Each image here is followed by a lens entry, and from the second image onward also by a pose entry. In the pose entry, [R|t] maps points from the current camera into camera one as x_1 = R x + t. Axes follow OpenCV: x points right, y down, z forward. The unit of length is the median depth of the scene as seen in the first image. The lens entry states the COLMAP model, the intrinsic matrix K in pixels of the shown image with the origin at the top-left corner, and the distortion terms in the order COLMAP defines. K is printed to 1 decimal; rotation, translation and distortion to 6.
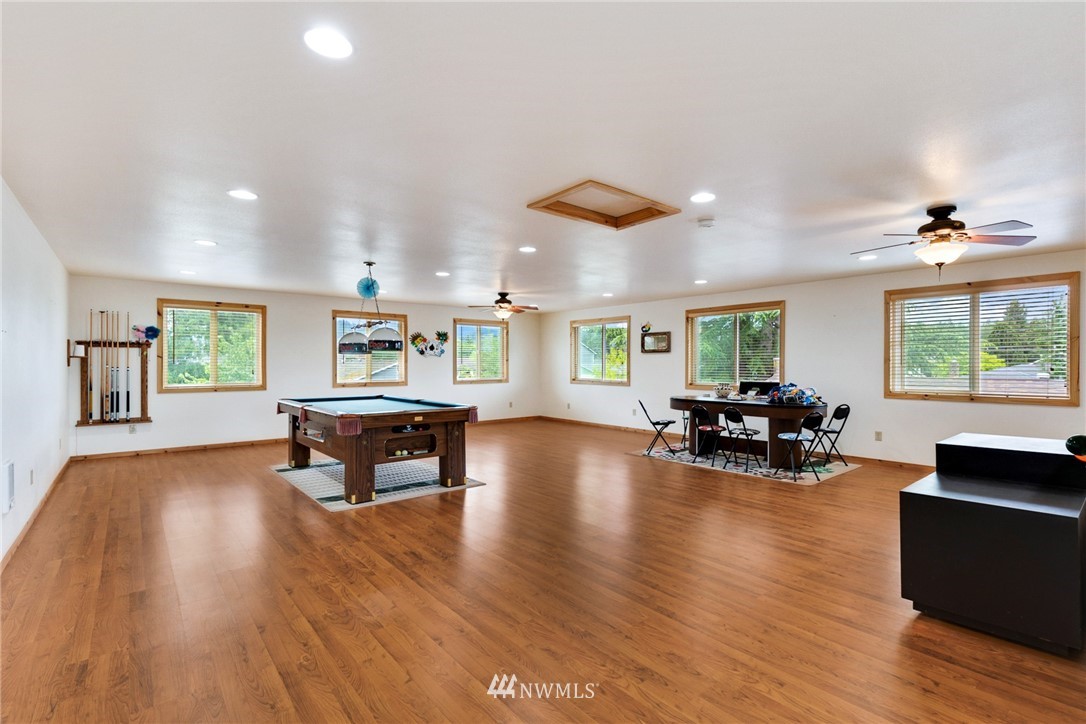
lens RADIAL K [[496.4, 0, 545.6], [0, 496.4, 362.9], [0, 0, 1]] dist [0.003995, 0.000431]
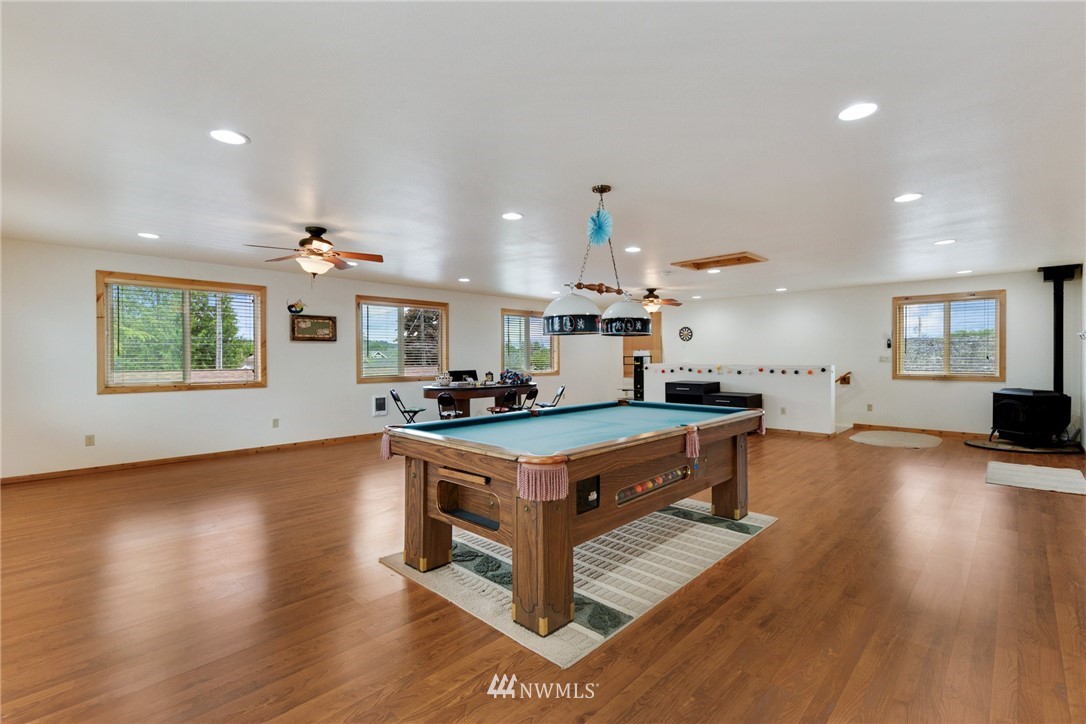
lens RADIAL K [[496.4, 0, 545.7], [0, 496.4, 358.5], [0, 0, 1]] dist [0.003995, 0.000431]
pose [[-0.111482, -0.006011, 0.993748, -0.603461], [0.001362, 0.999980, 0.006201, 0.002718], [-0.993765, 0.002045, -0.111472, 0.719782]]
